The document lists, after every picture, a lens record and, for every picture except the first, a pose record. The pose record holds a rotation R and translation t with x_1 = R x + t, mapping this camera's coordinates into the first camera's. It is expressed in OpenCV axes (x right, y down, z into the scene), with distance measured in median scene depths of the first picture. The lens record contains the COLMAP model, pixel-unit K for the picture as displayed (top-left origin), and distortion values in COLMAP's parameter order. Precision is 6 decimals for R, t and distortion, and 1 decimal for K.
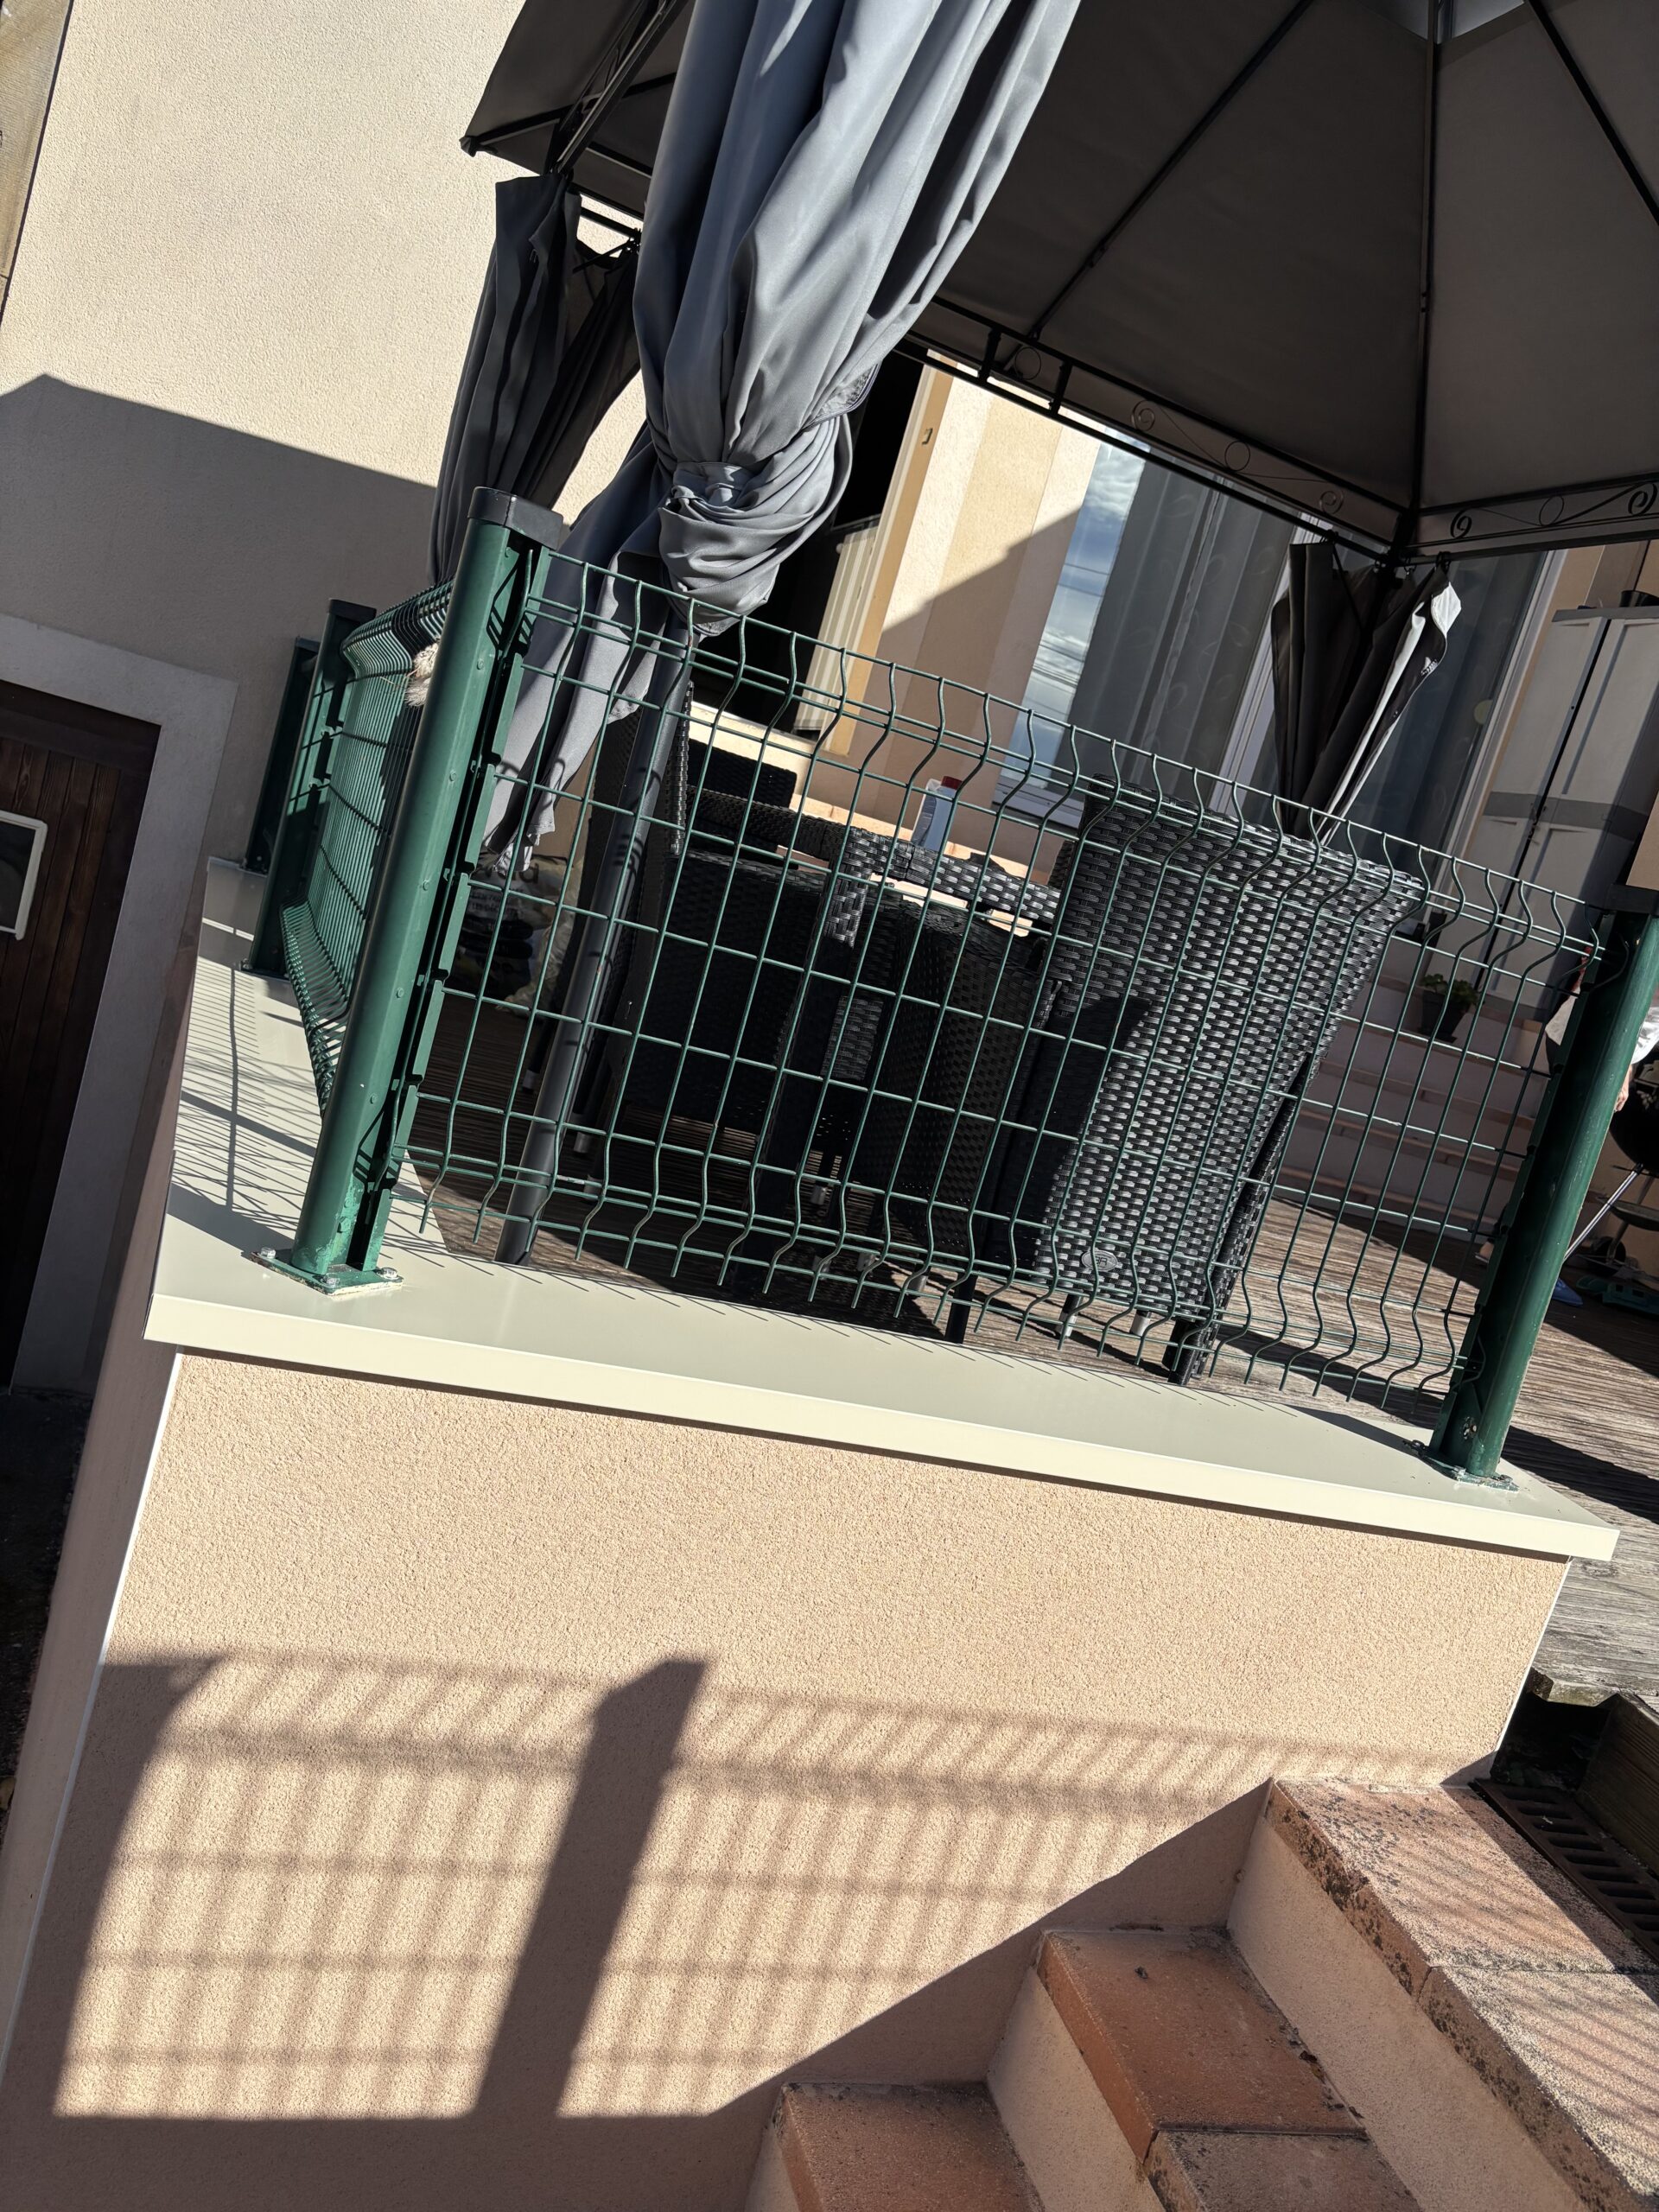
lens RADIAL K [[1686.0, 0, 848.9], [0, 1686.0, 1120.3], [0, 0, 1]] dist [0.042390, -0.041388]
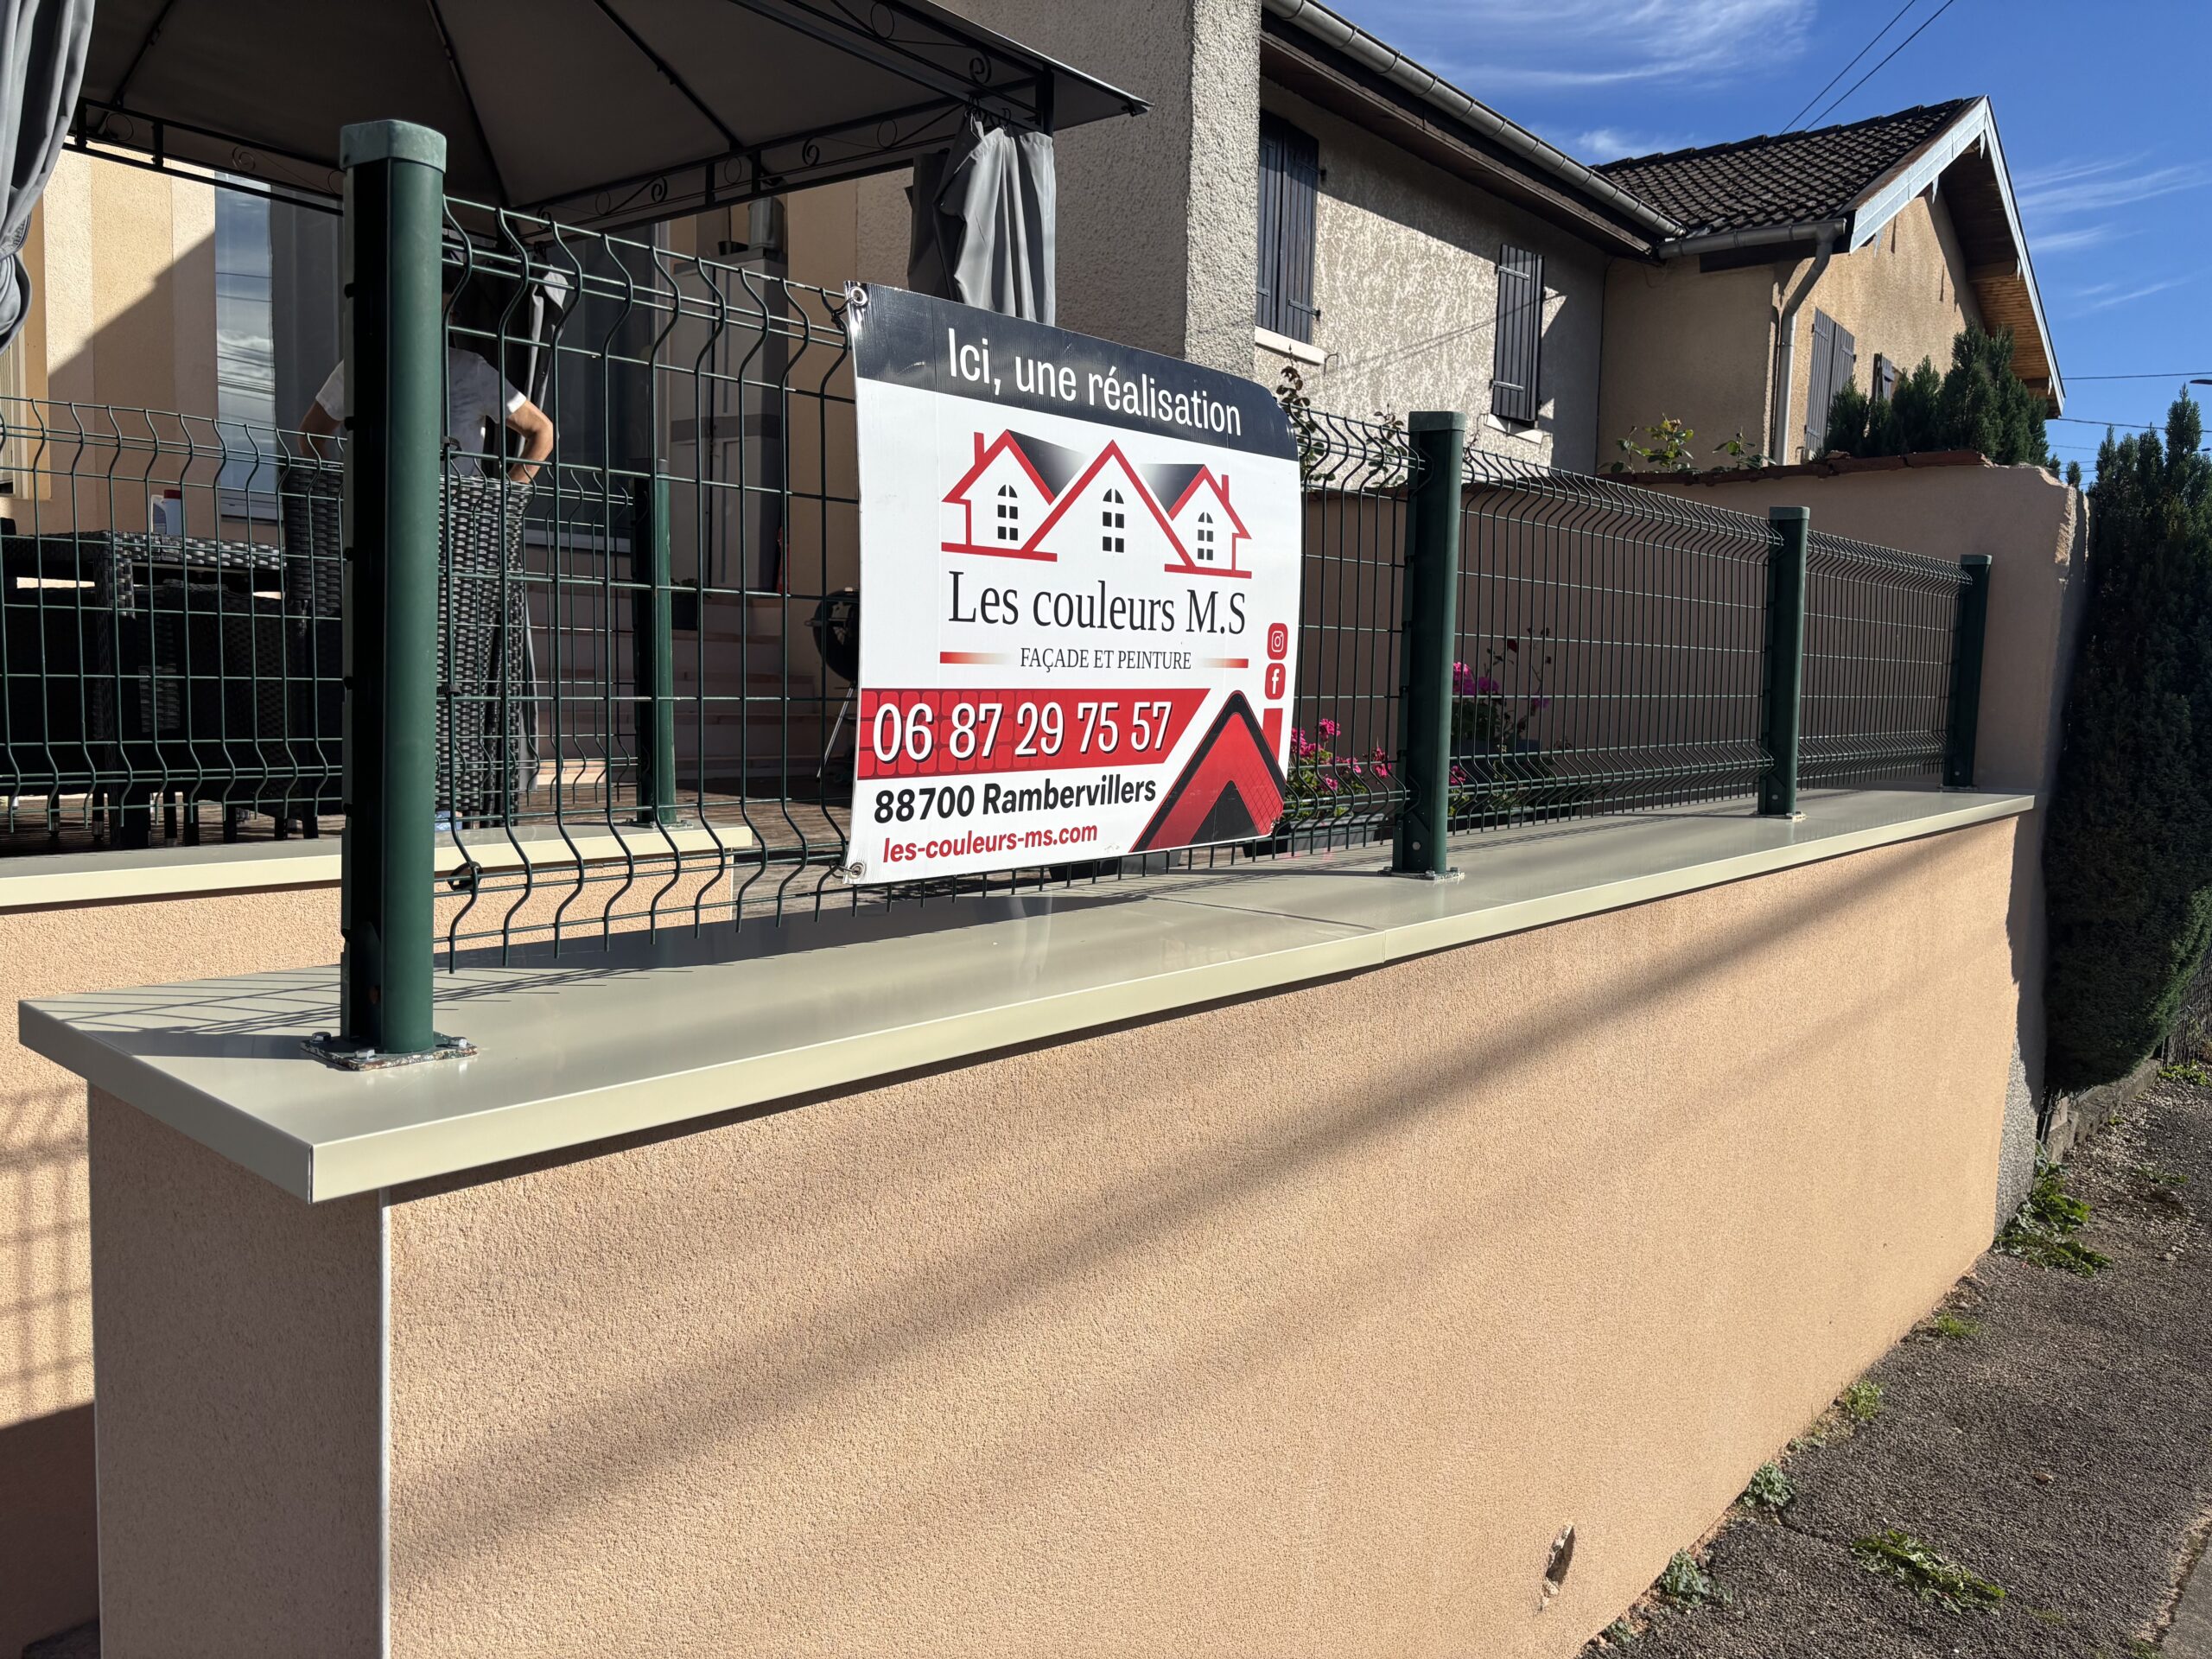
lens RADIAL K [[1686.0, 0, 1104.5], [0, 1686.0, 828.2], [0, 0, 1]] dist [0.042390, -0.041388]
pose [[0.830083, -0.297203, 0.471840, -0.023052], [0.283046, 0.953592, 0.102700, 0.065436], [-0.480466, 0.048303, 0.875682, -0.268936]]
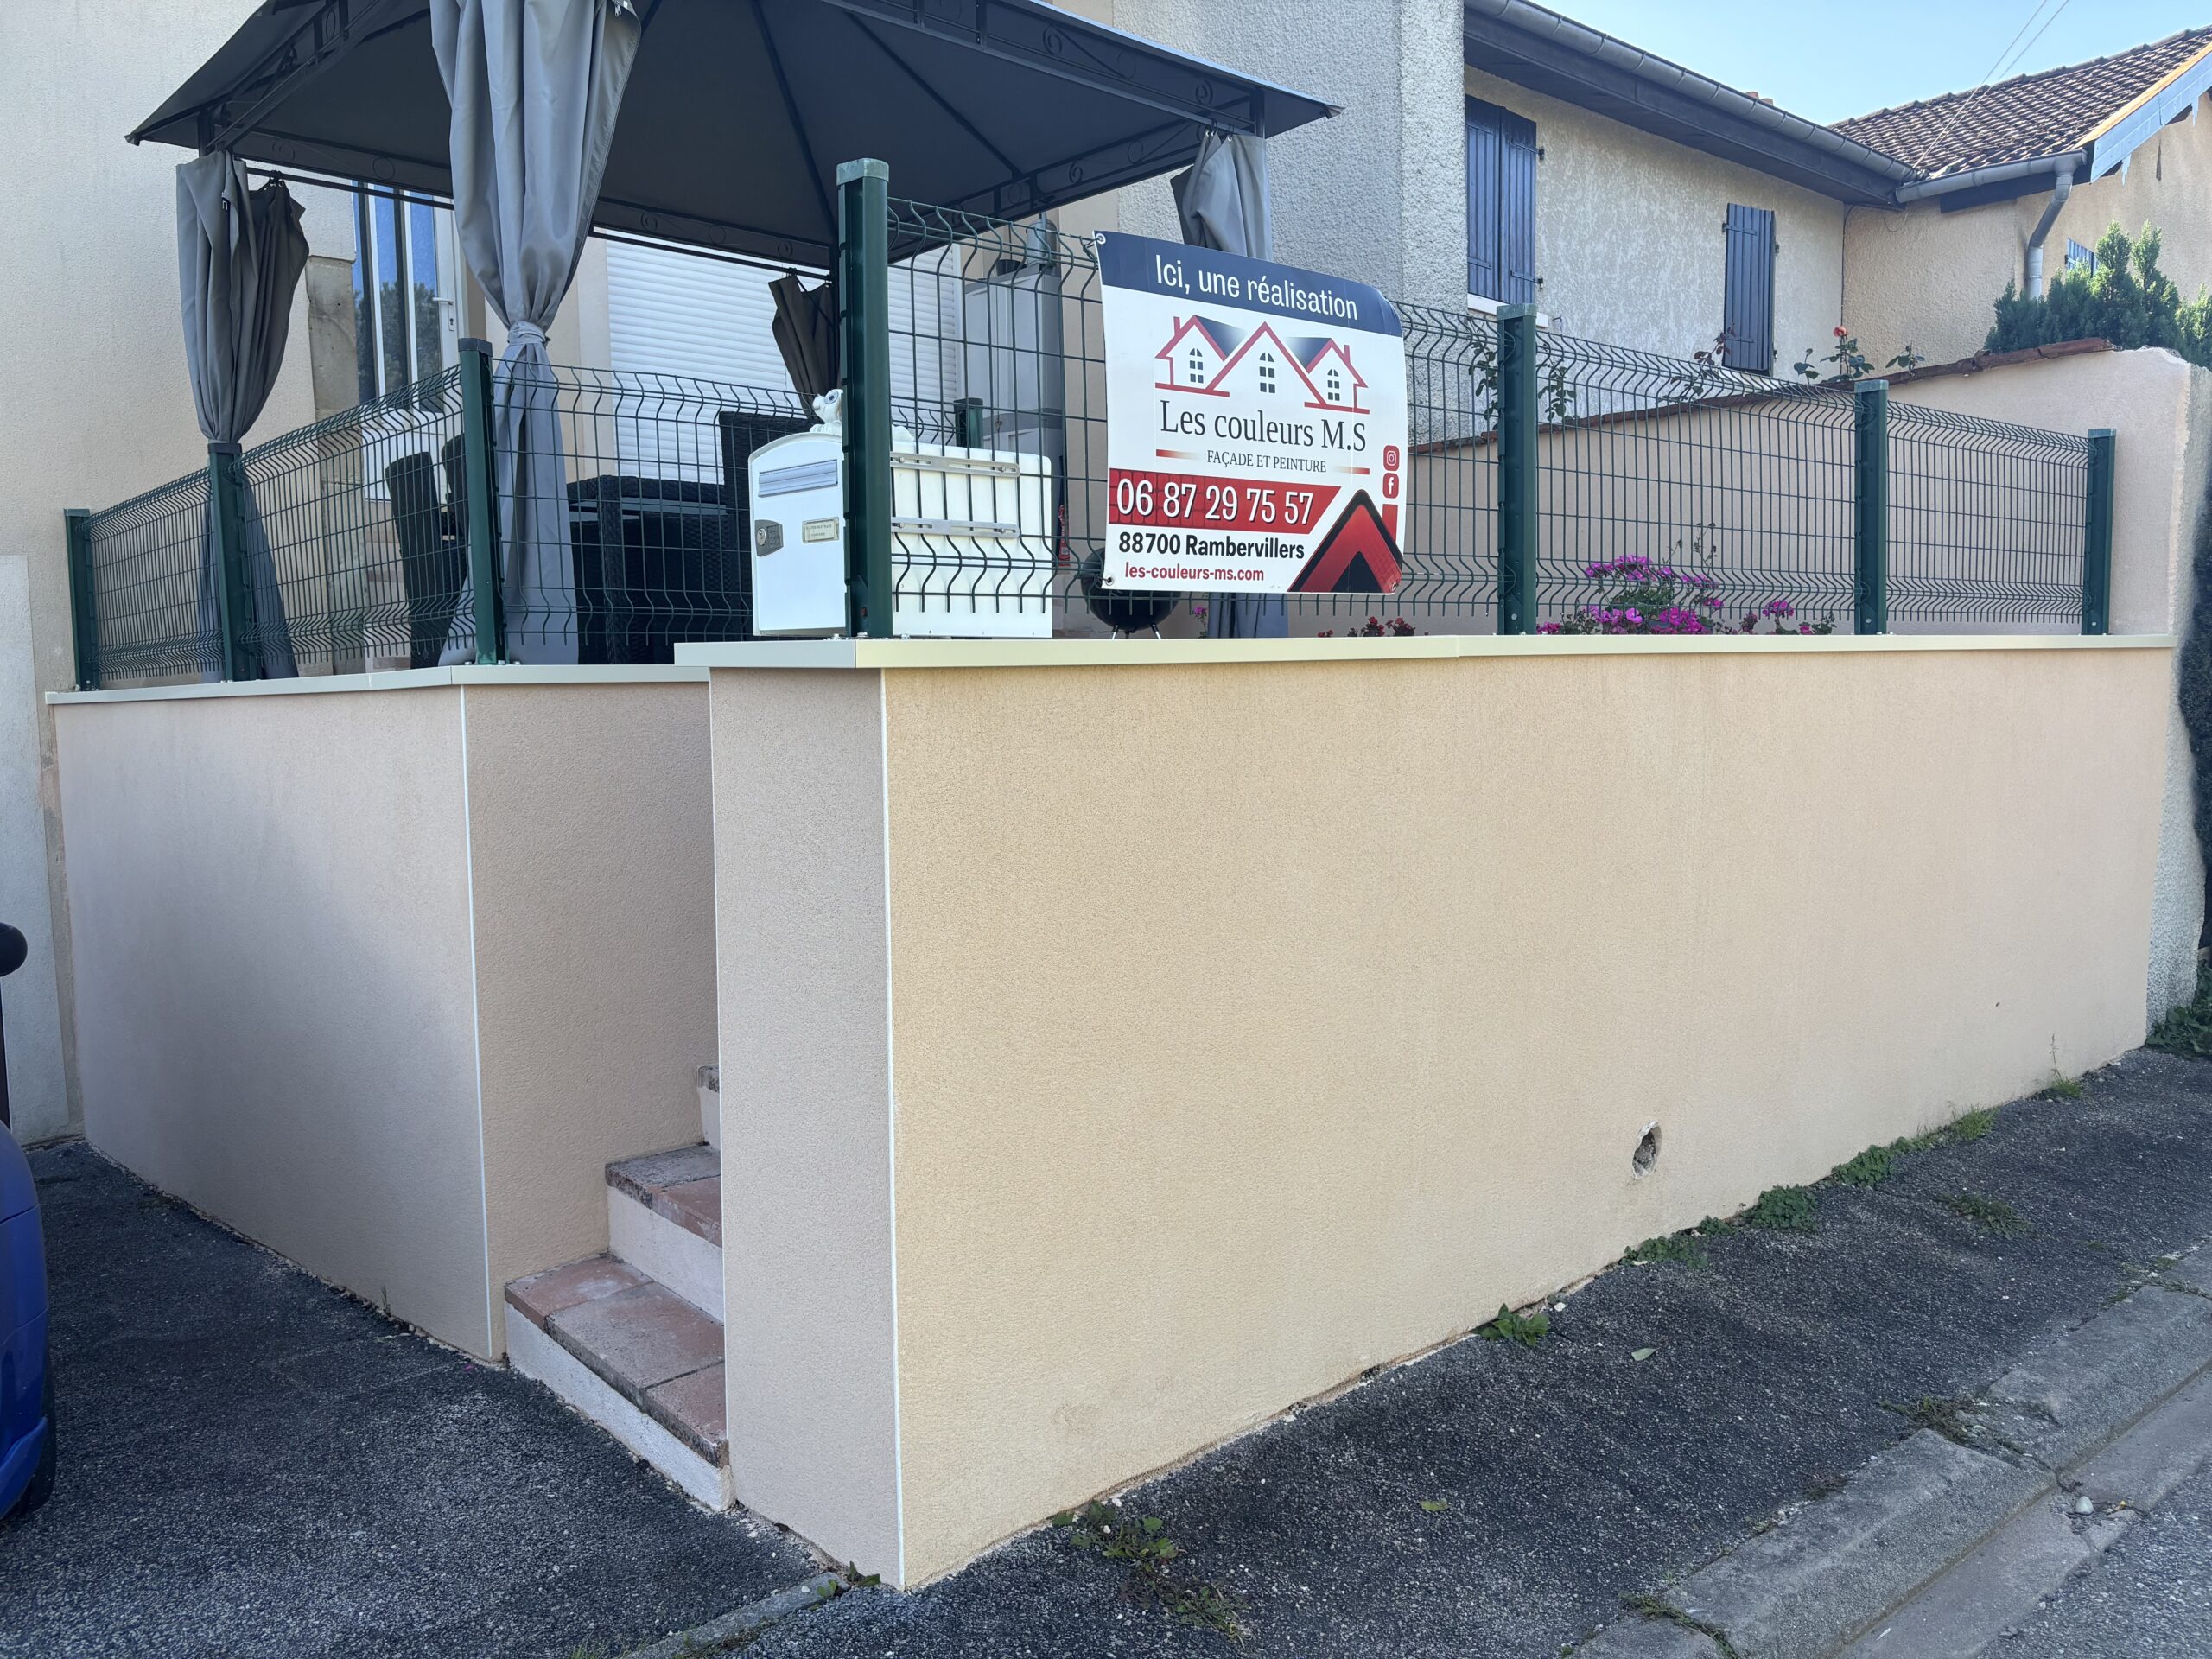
lens RADIAL K [[1686.0, 0, 1103.9], [0, 1686.0, 825.9], [0, 0, 1]] dist [0.042390, -0.041388]
pose [[0.888476, -0.318336, 0.330563, -0.130265], [0.323544, 0.945335, 0.040756, 0.154857], [-0.325467, 0.070741, 0.942903, -0.492593]]
